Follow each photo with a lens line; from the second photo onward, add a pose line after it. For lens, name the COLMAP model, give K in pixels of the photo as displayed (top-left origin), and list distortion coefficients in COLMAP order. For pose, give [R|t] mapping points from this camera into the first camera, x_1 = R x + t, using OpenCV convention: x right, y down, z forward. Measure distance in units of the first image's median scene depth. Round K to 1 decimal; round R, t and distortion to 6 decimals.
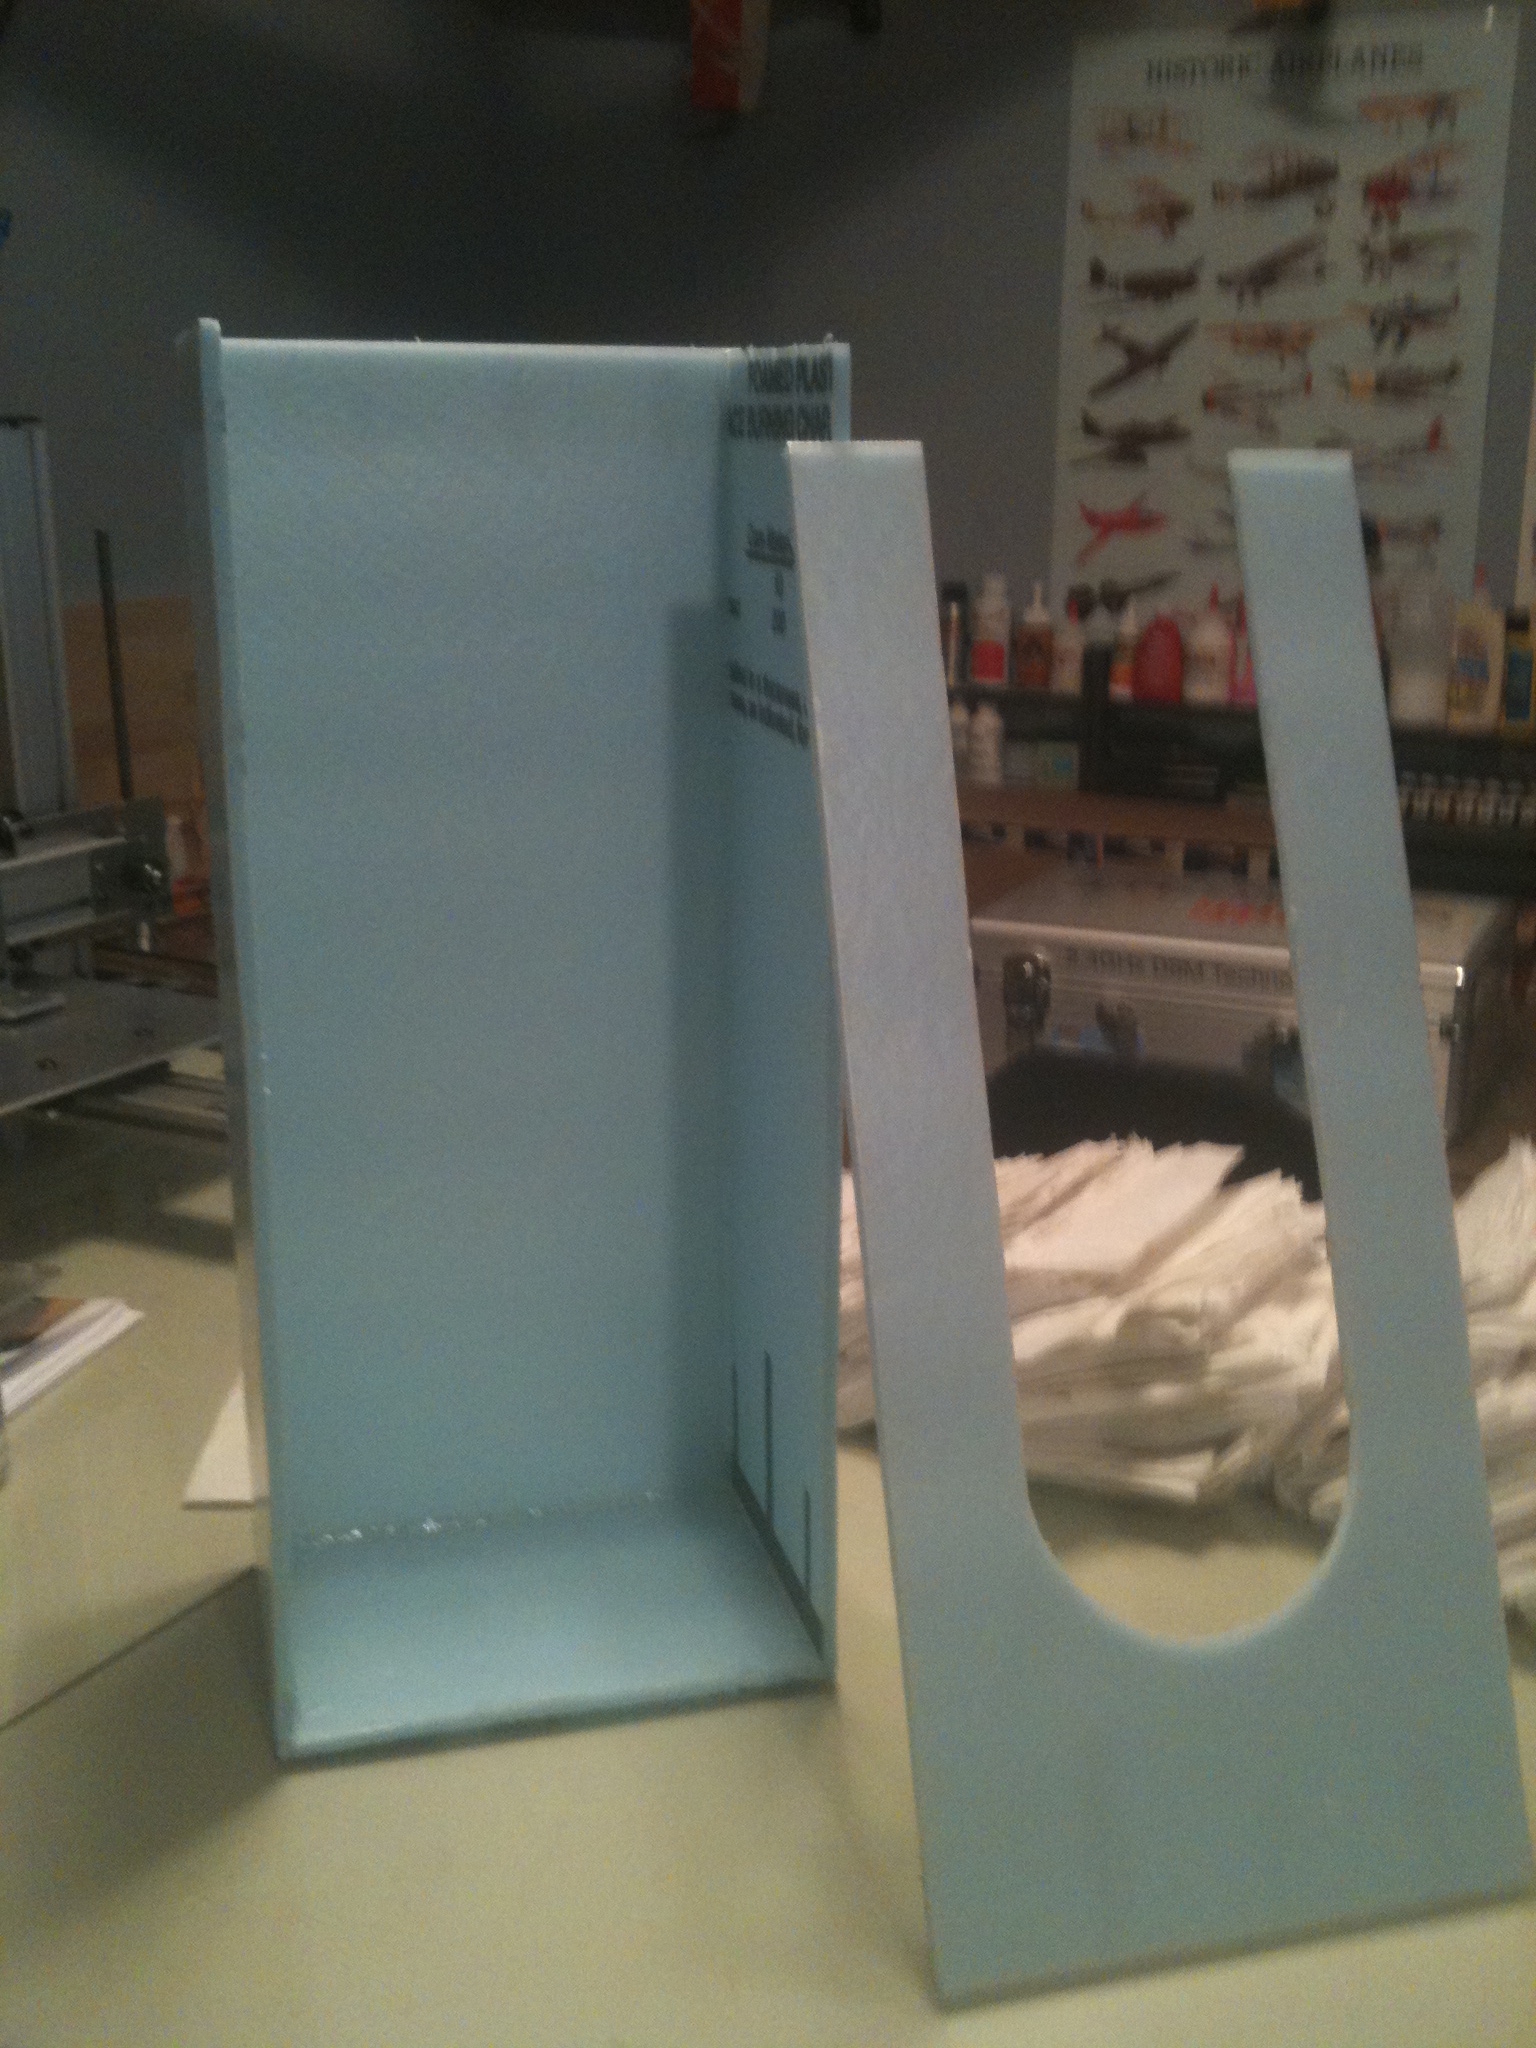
lens RADIAL K [[2111.9, 0, 773.8], [0, 2111.9, 1035.5], [0, 0, 1]] dist [0.007899, 0.000000]
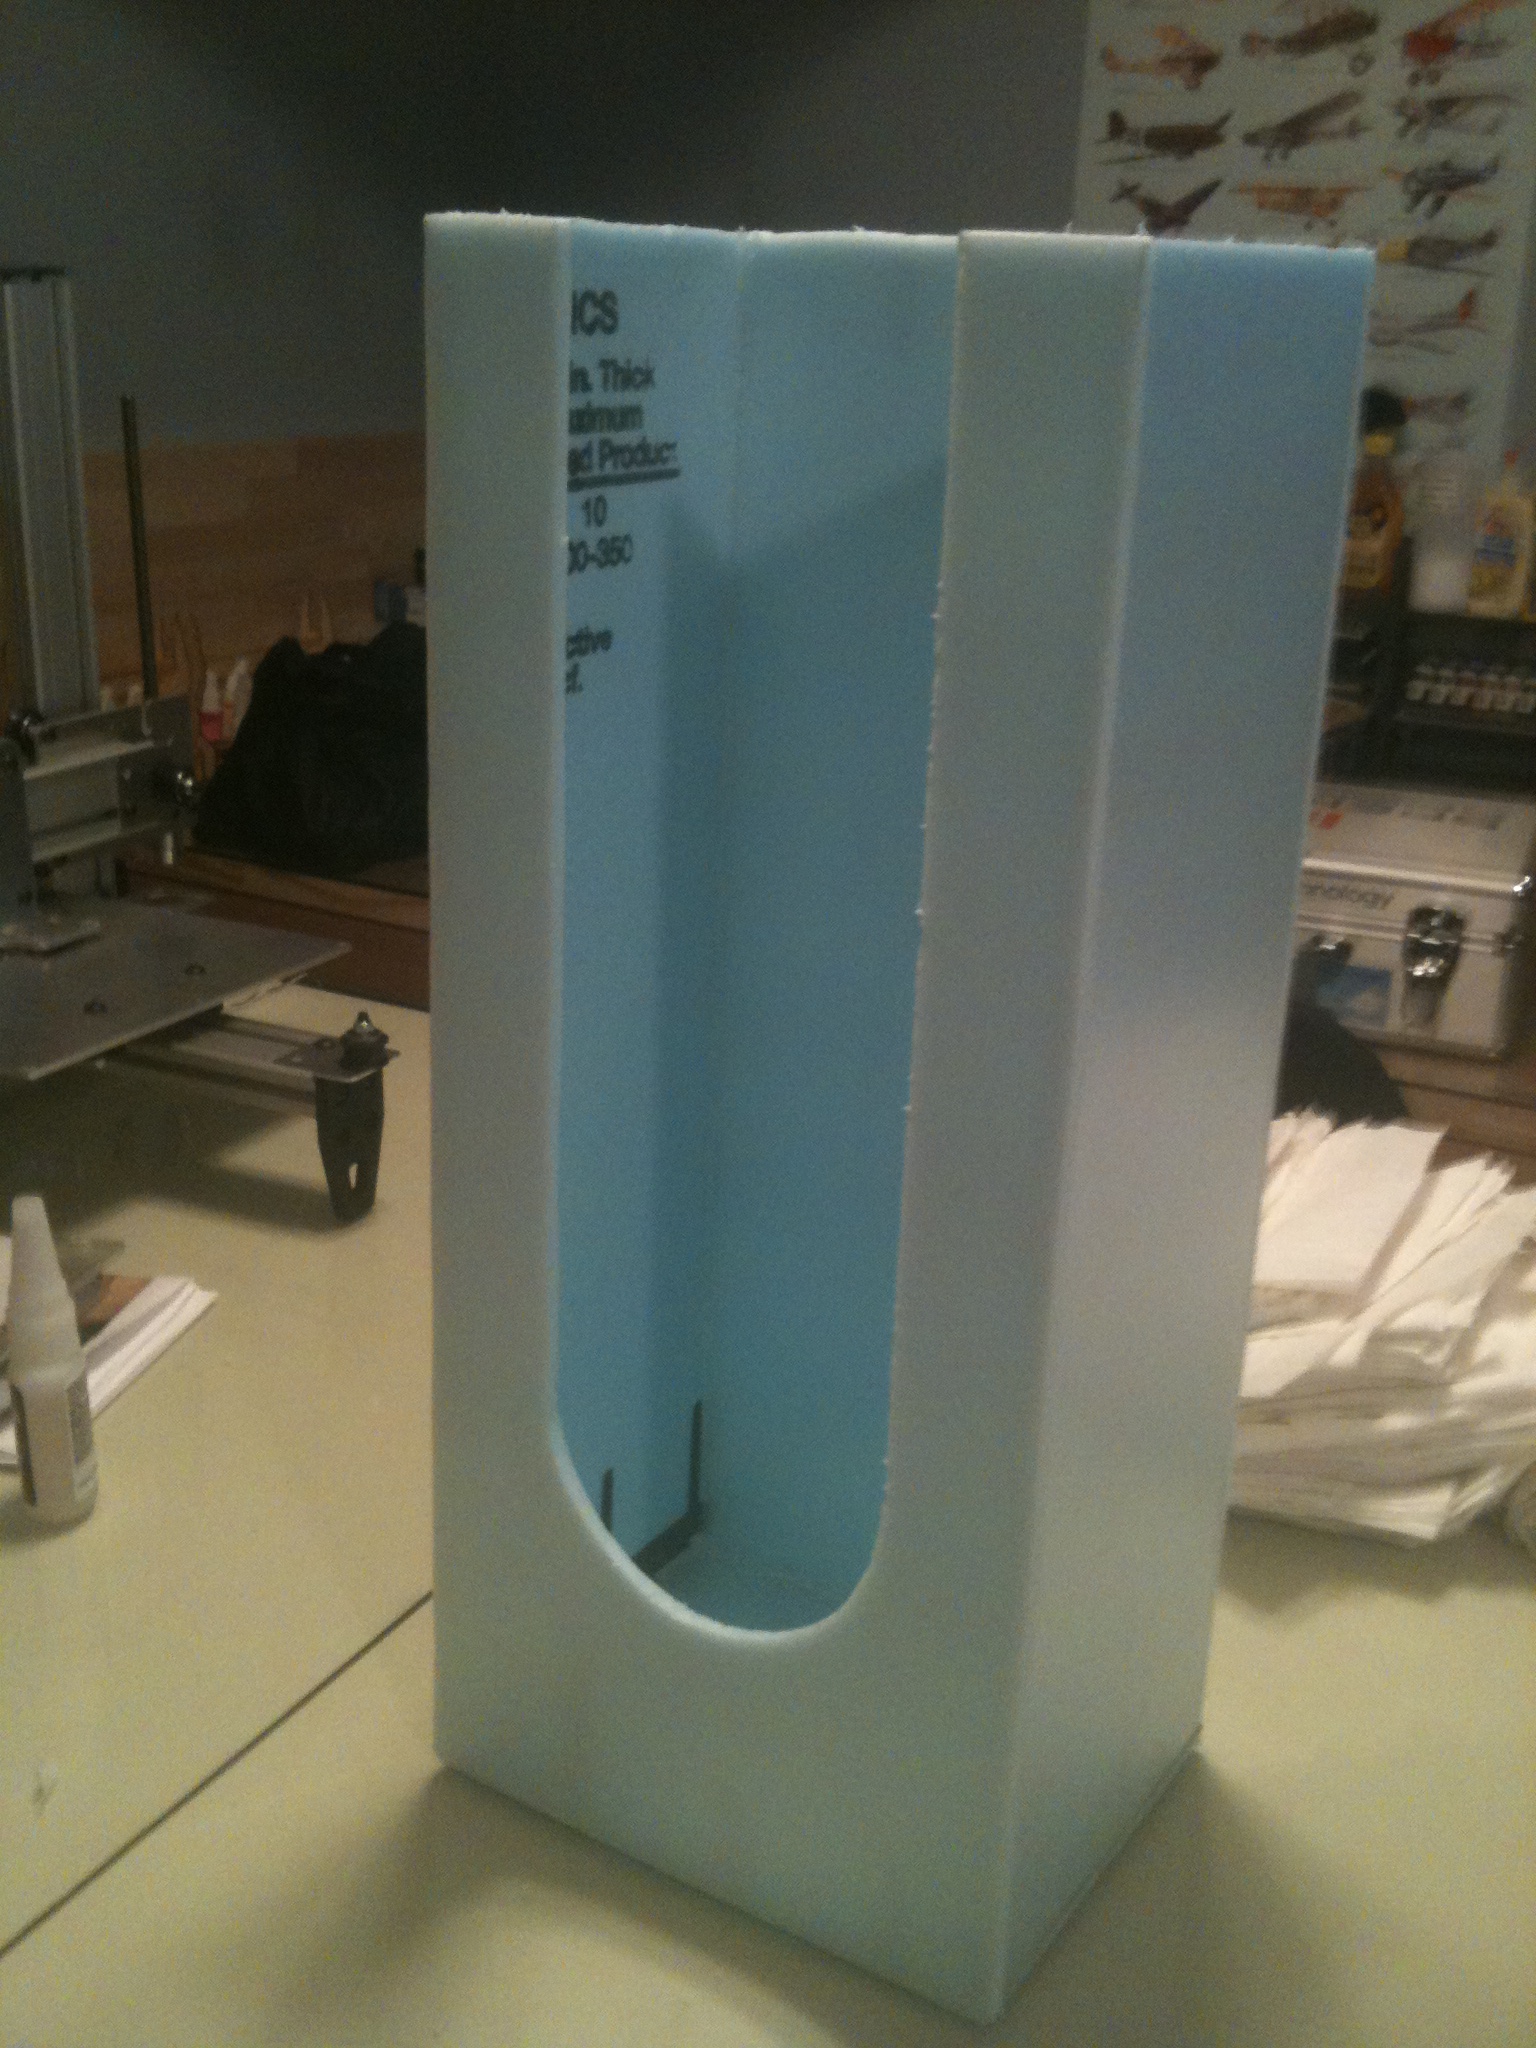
lens RADIAL K [[2111.9, 0, 751.0], [0, 2111.9, 1017.0], [0, 0, 1]] dist [0.007899, 0.000000]
pose [[0.999503, 0.011672, 0.029296, -0.076743], [-0.013383, 0.998175, 0.058894, -0.033217], [-0.028555, -0.059256, 0.997834, 0.078726]]
